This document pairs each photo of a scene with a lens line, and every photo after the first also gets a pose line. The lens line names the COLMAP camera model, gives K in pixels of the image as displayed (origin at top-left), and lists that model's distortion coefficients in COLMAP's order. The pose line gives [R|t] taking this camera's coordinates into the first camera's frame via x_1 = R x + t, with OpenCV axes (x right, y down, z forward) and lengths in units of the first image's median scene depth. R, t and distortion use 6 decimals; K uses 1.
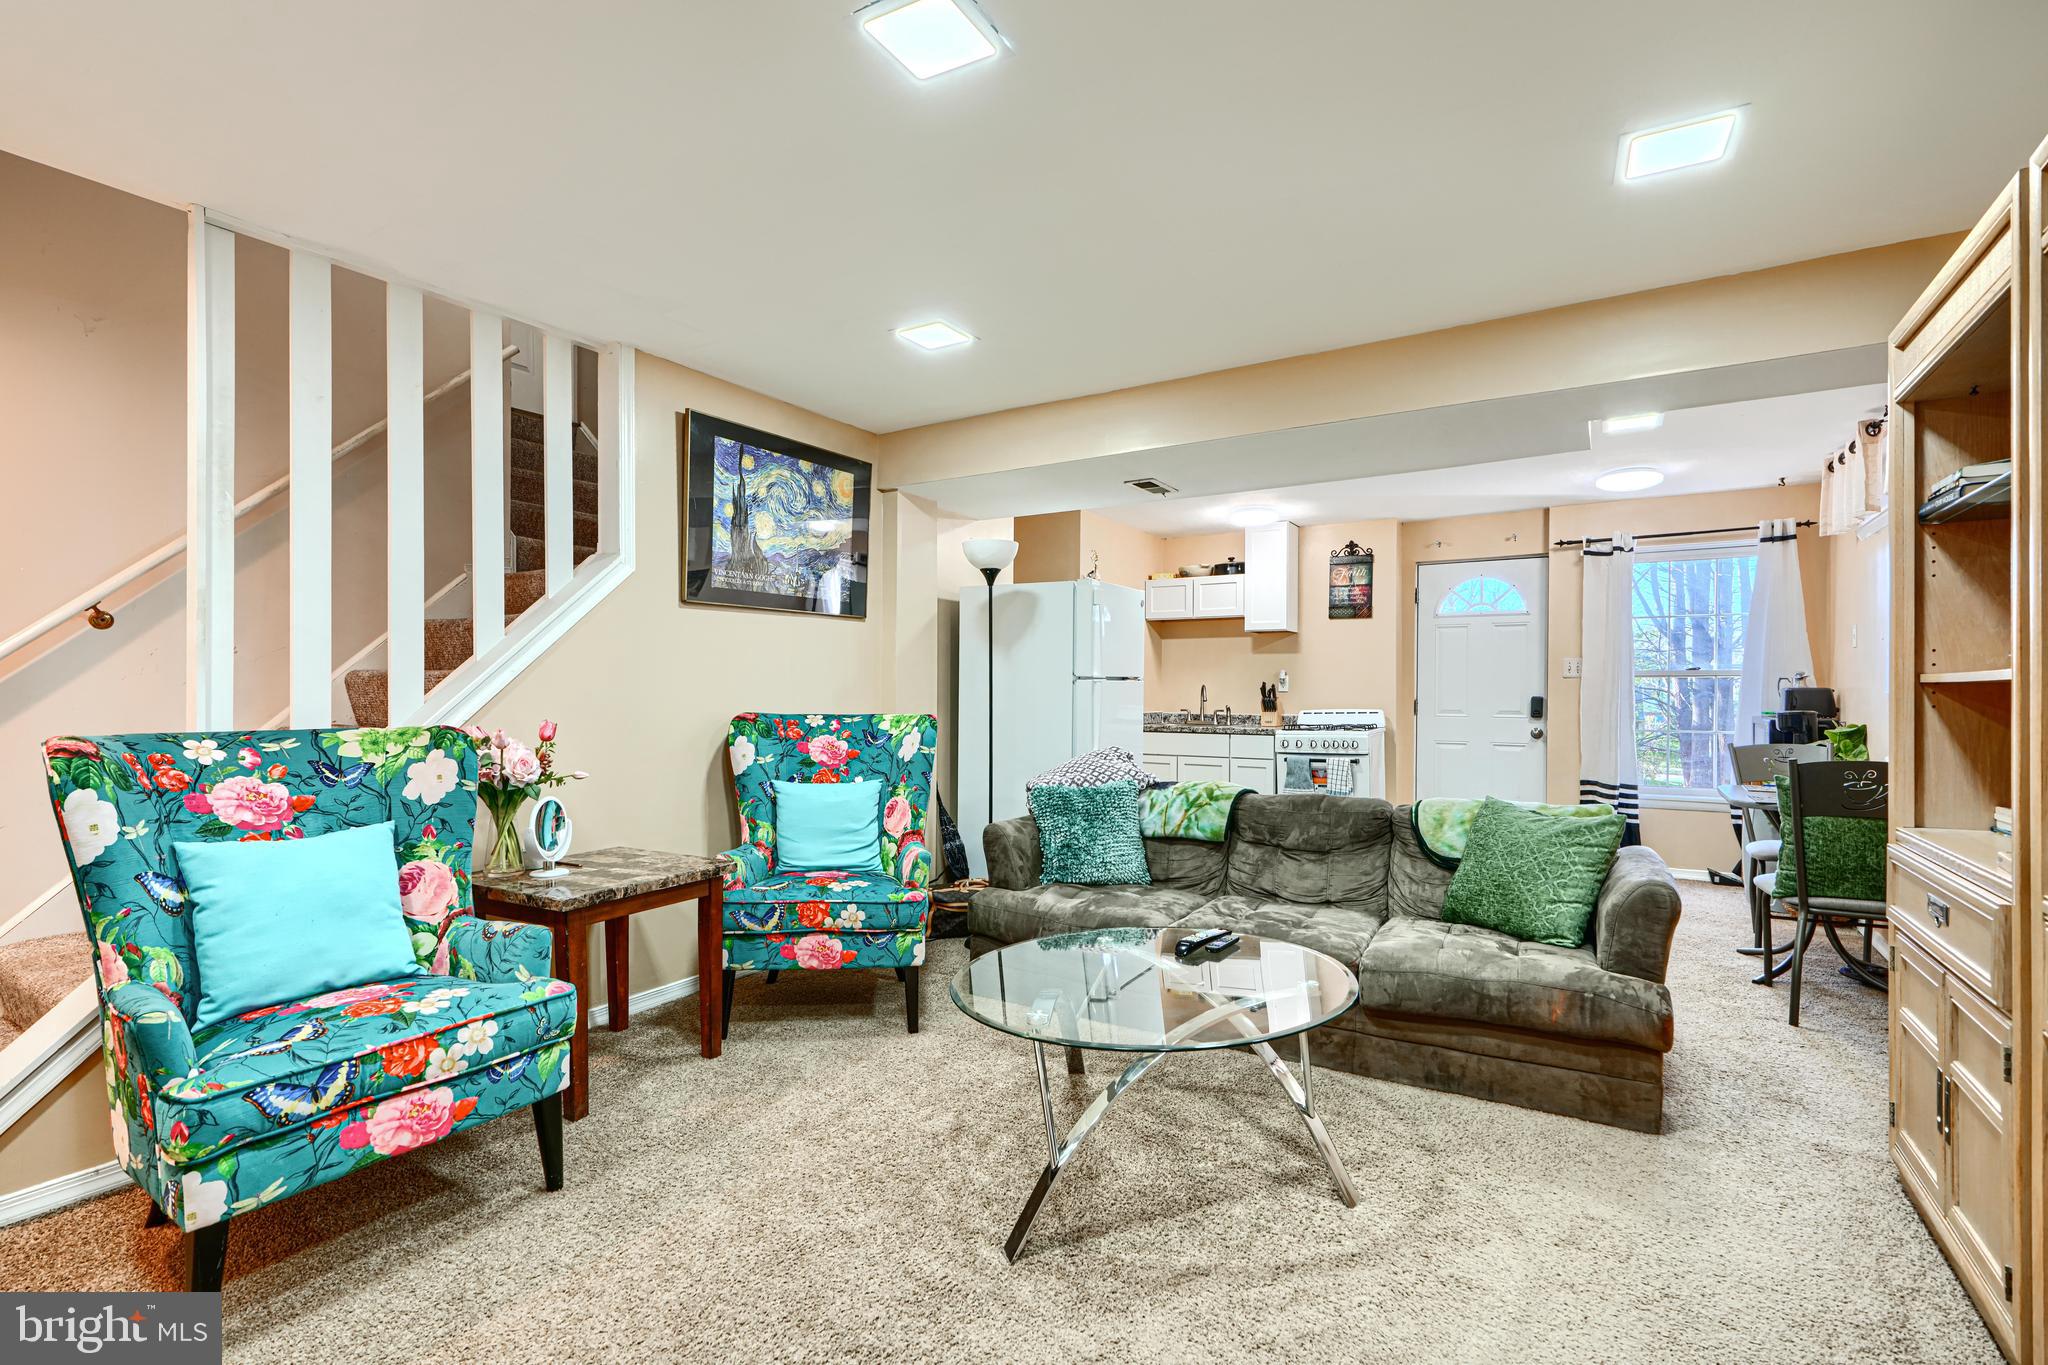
lens RADIAL K [[920.2, 0, 1026.0], [0, 920.2, 689.3], [0, 0, 1]] dist [0.002269, 0.000173]
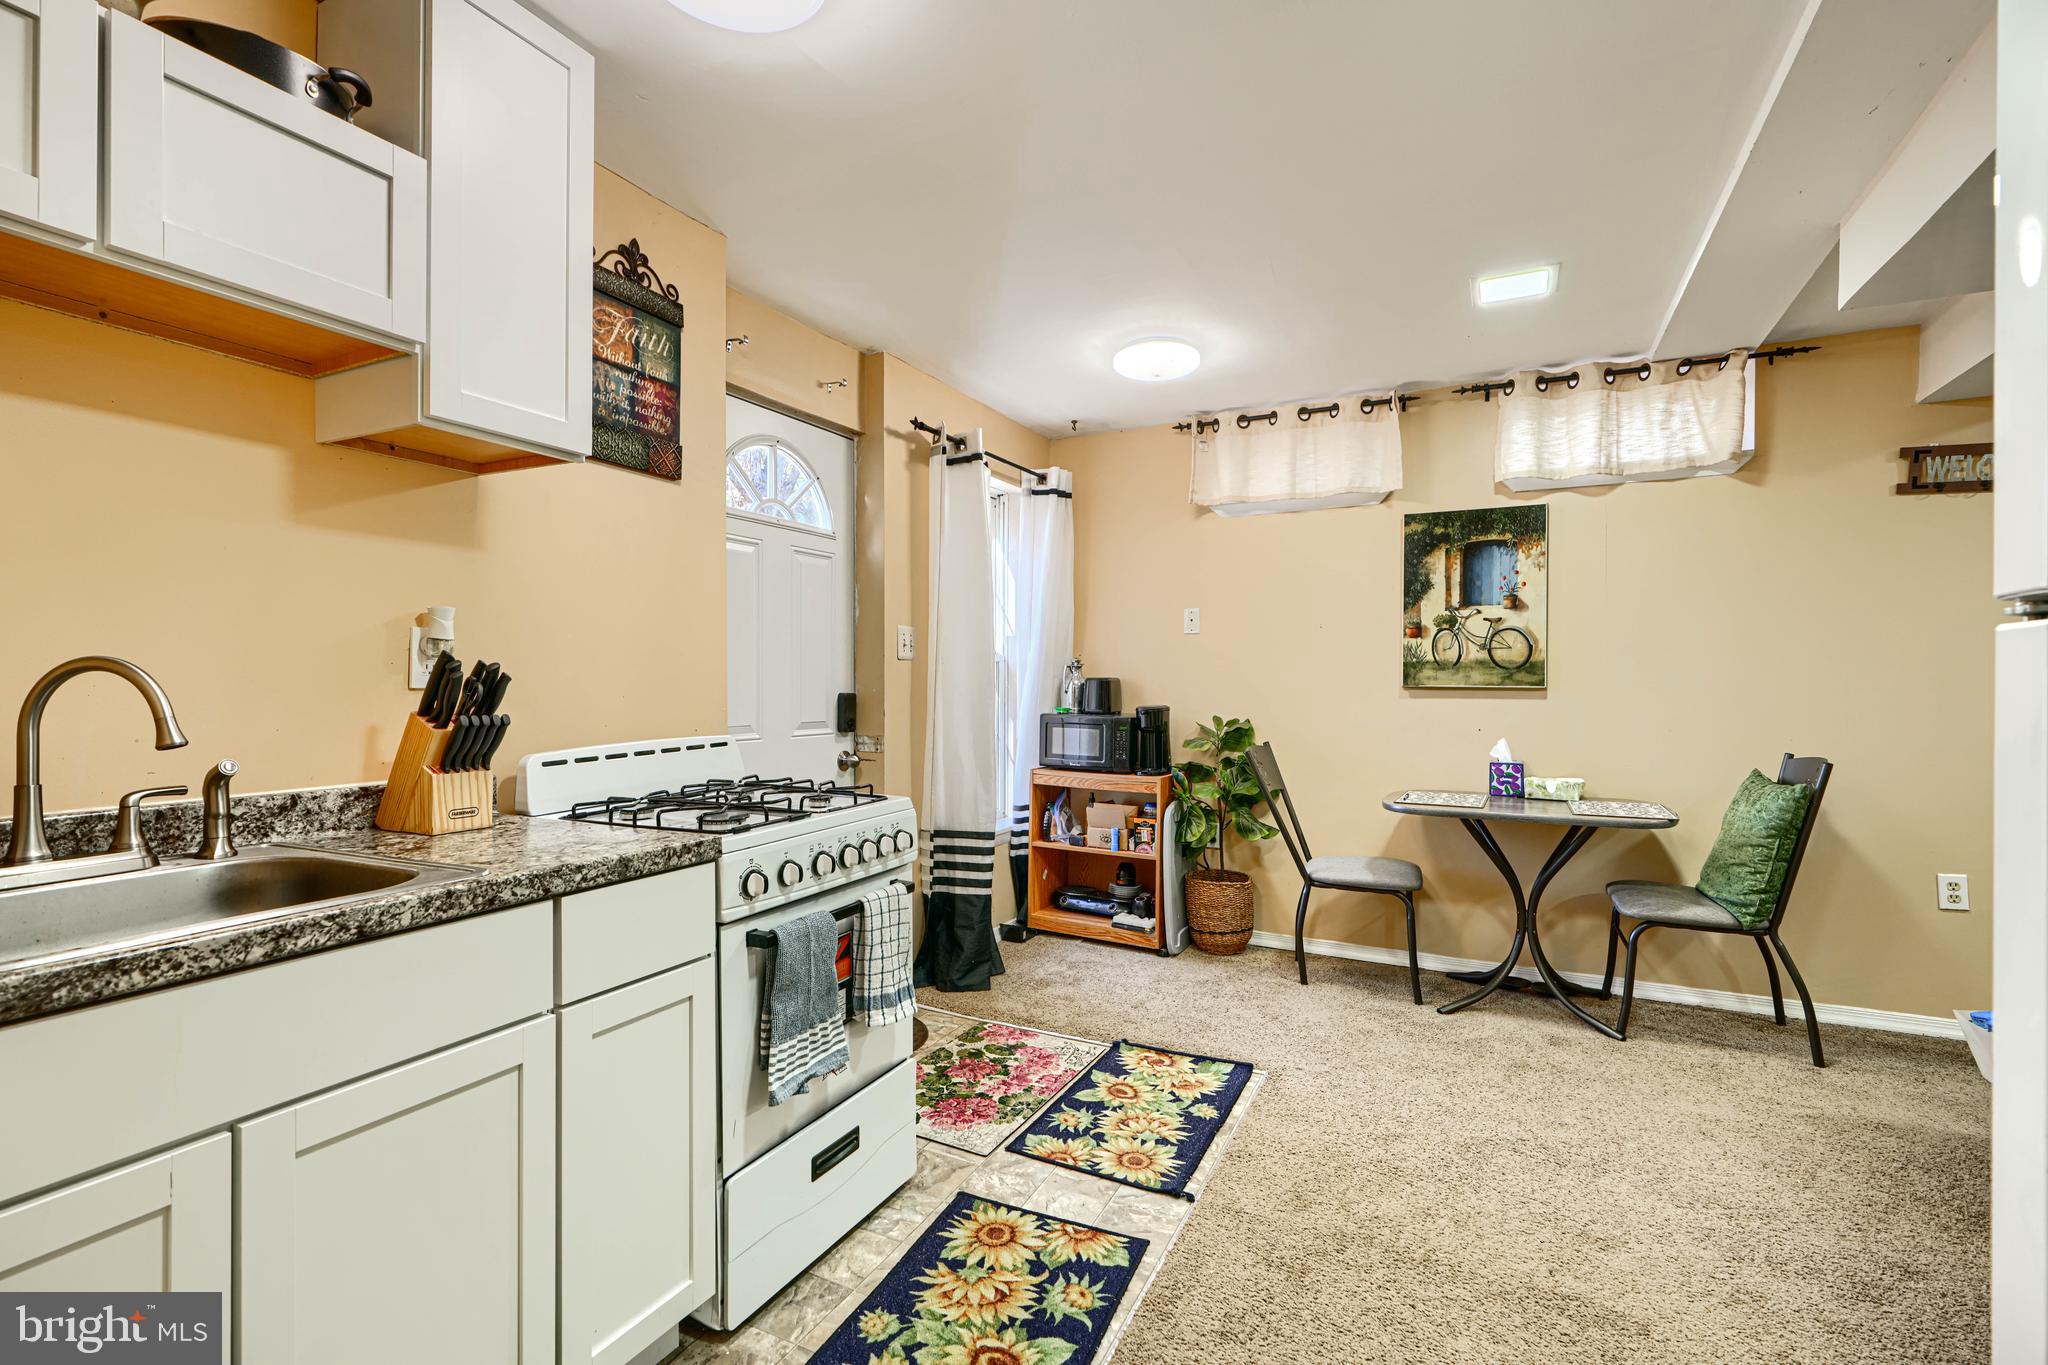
lens RADIAL K [[920.2, 0, 1026.8], [0, 920.2, 686.2], [0, 0, 1]] dist [0.002269, 0.000173]
pose [[-0.097113, -0.007182, 0.995247, 0.002220], [-0.004569, 0.999967, 0.006770, -0.000695], [-0.995263, -0.003890, -0.097143, 0.895897]]
